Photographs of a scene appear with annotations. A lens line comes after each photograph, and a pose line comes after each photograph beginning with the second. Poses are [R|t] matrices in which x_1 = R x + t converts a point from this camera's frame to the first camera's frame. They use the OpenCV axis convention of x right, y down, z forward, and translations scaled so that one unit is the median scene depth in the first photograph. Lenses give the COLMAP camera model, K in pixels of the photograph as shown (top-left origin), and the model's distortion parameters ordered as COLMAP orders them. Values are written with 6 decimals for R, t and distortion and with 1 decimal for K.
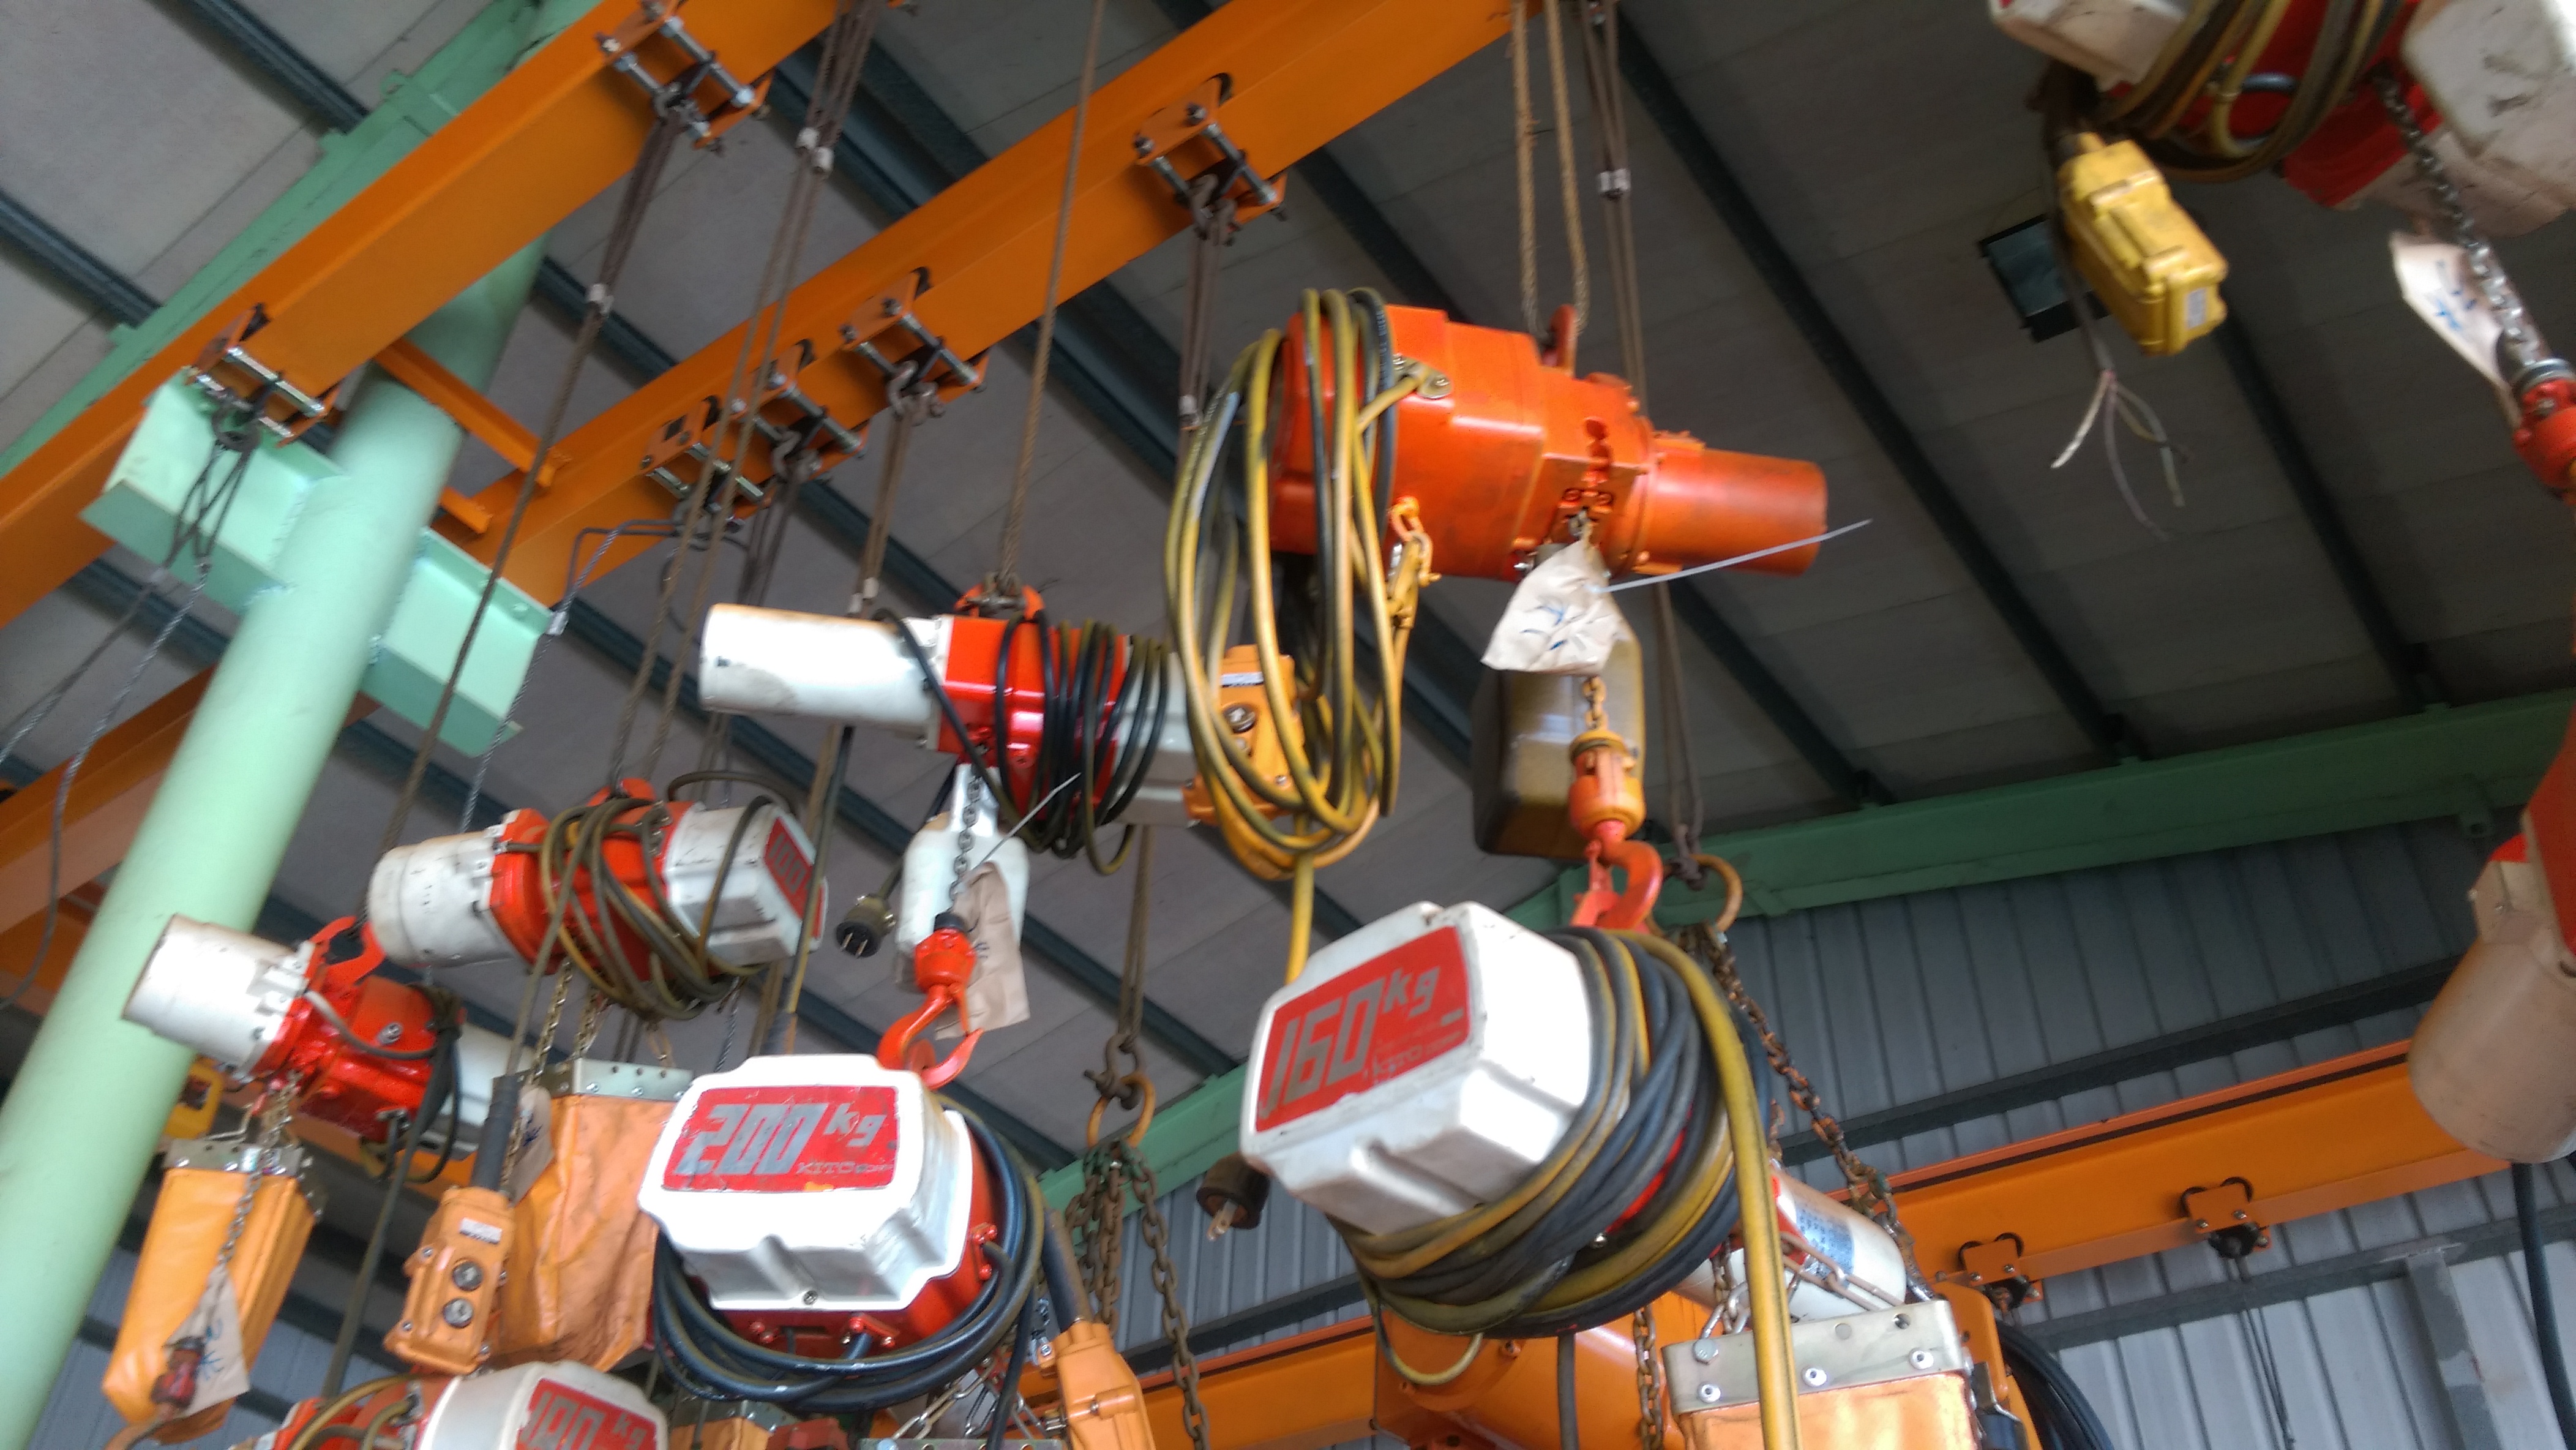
lens RADIAL K [[2090.9, 0, 1335.5], [0, 2090.9, 678.8], [0, 0, 1]] dist [0.028406, -0.019800]
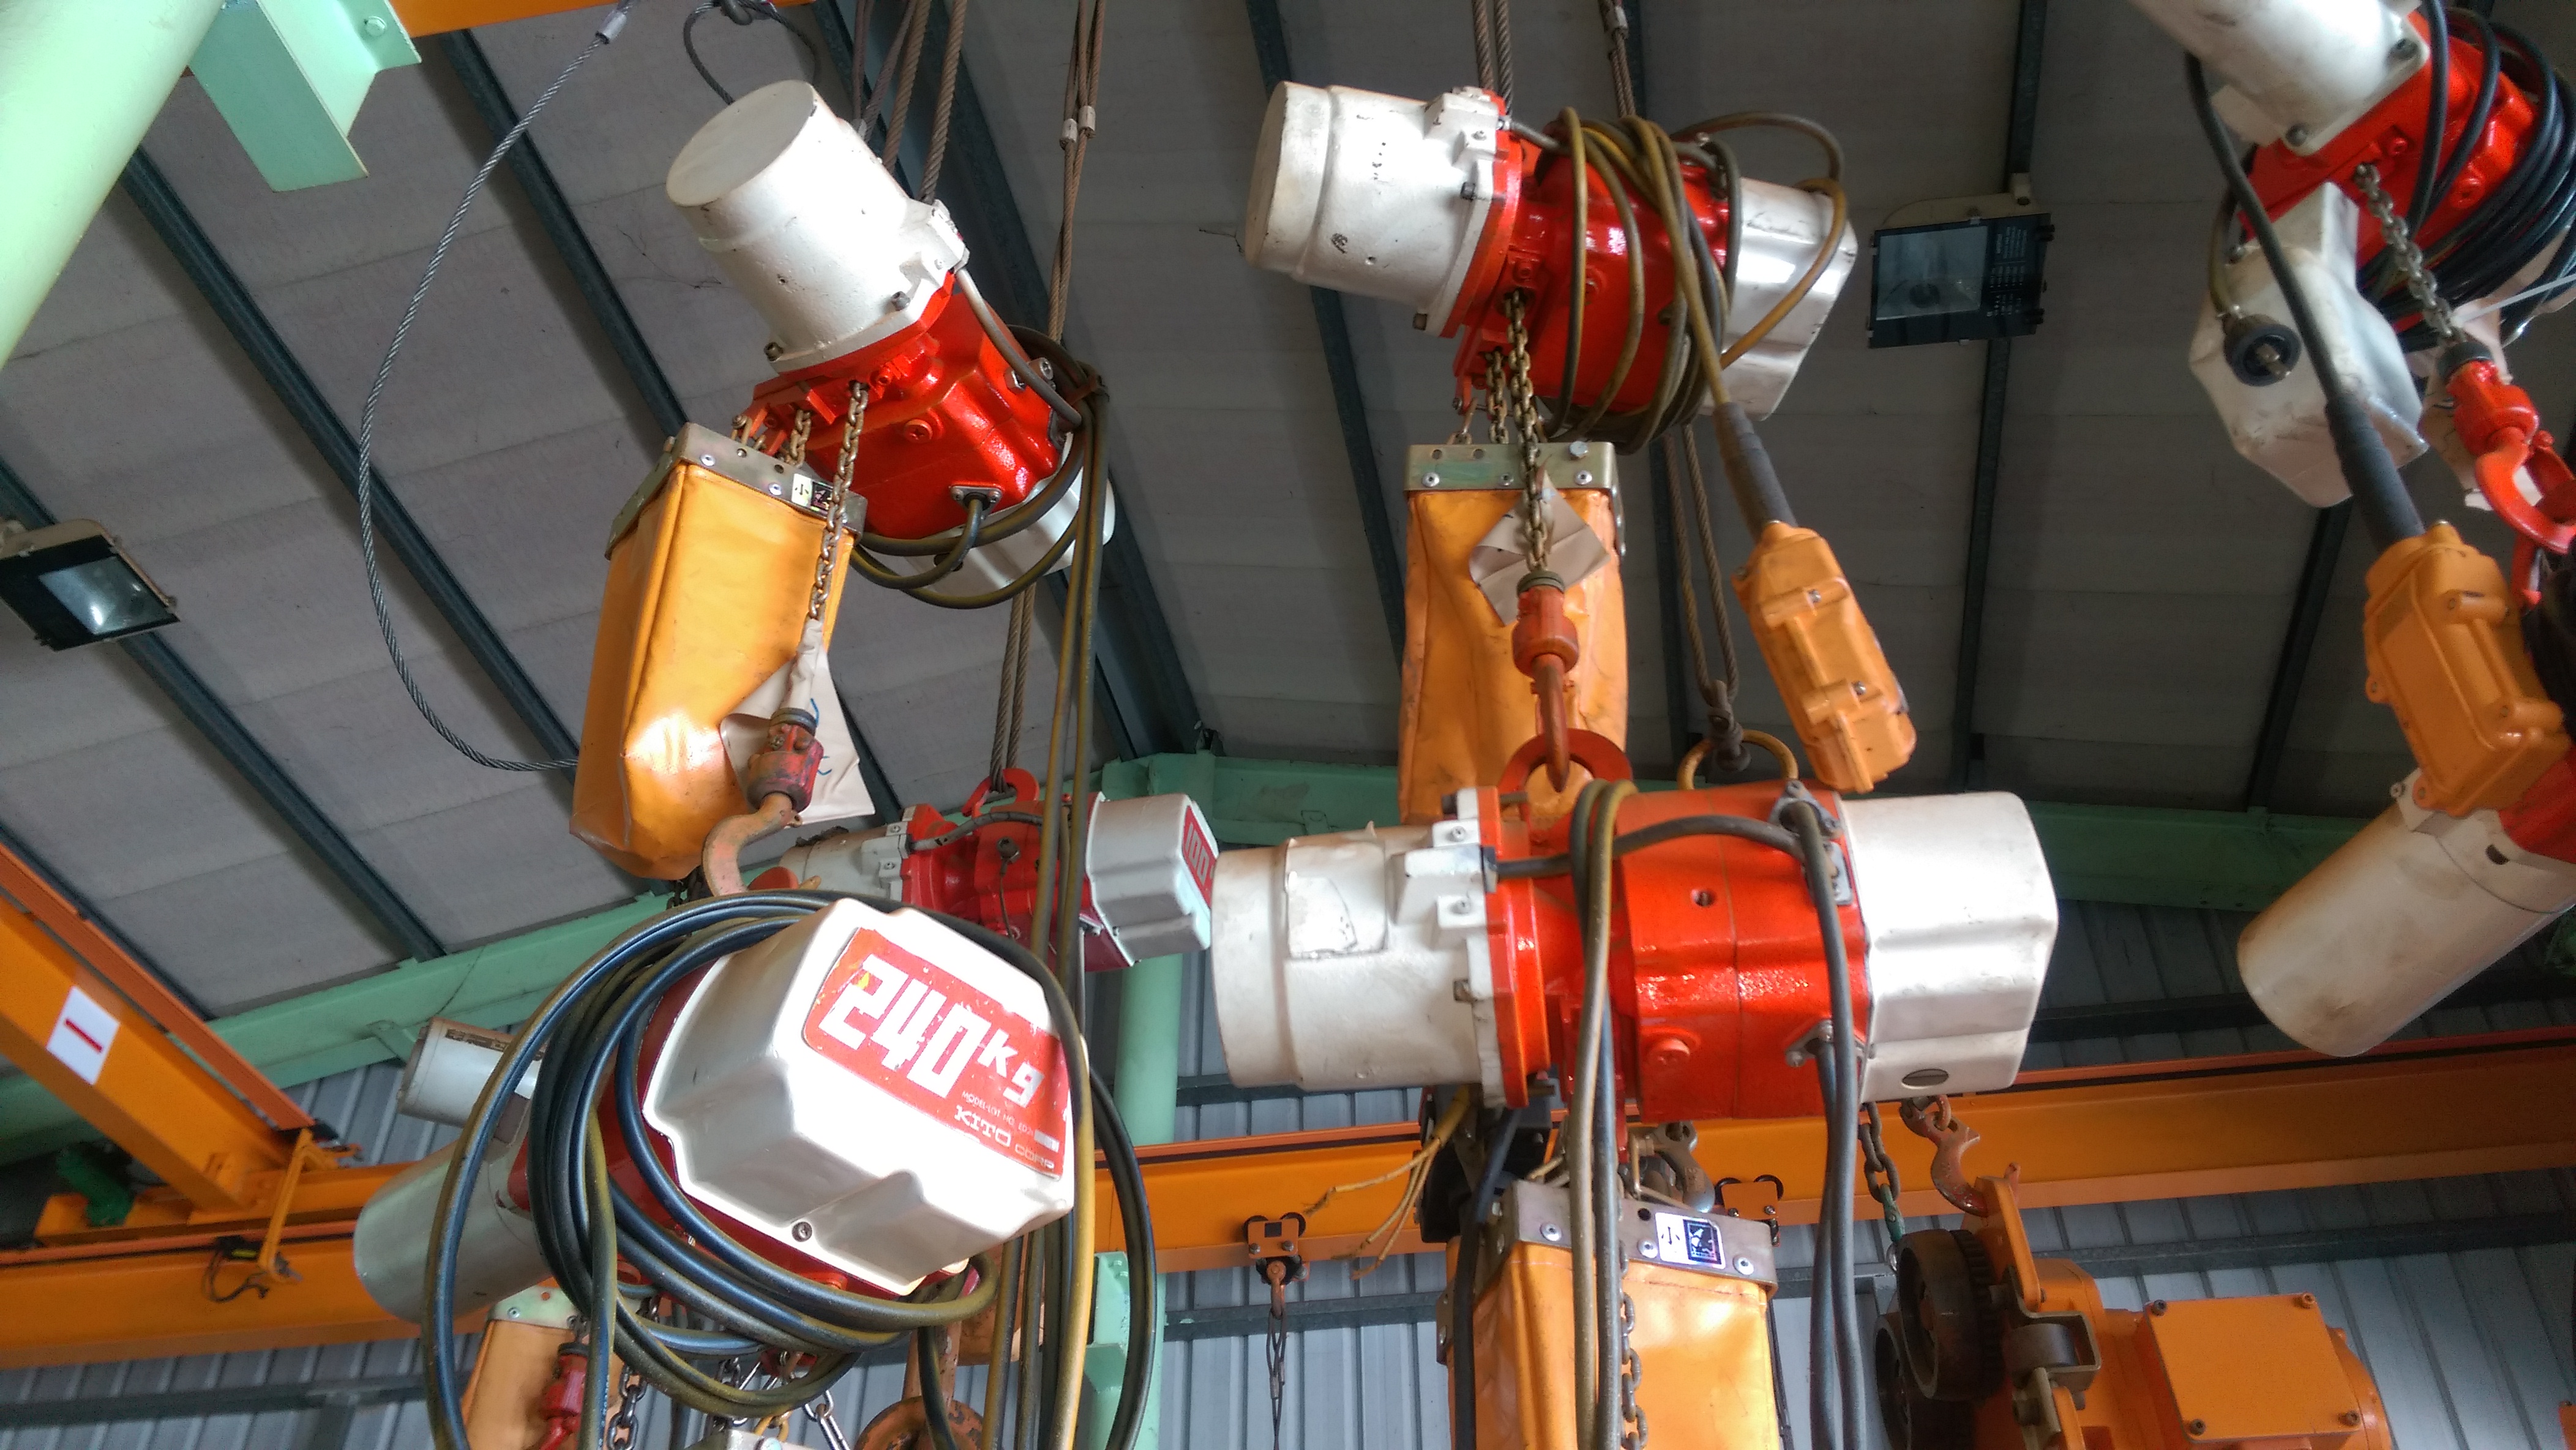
lens RADIAL K [[2090.9, 0, 1283.0], [0, 2090.9, 720.8], [0, 0, 1]] dist [0.028406, -0.019800]
pose [[0.908171, 0.249722, 0.335954, -0.088107], [-0.262135, 0.964992, -0.008682, 0.040025], [-0.326361, -0.080180, 0.941838, 0.050268]]
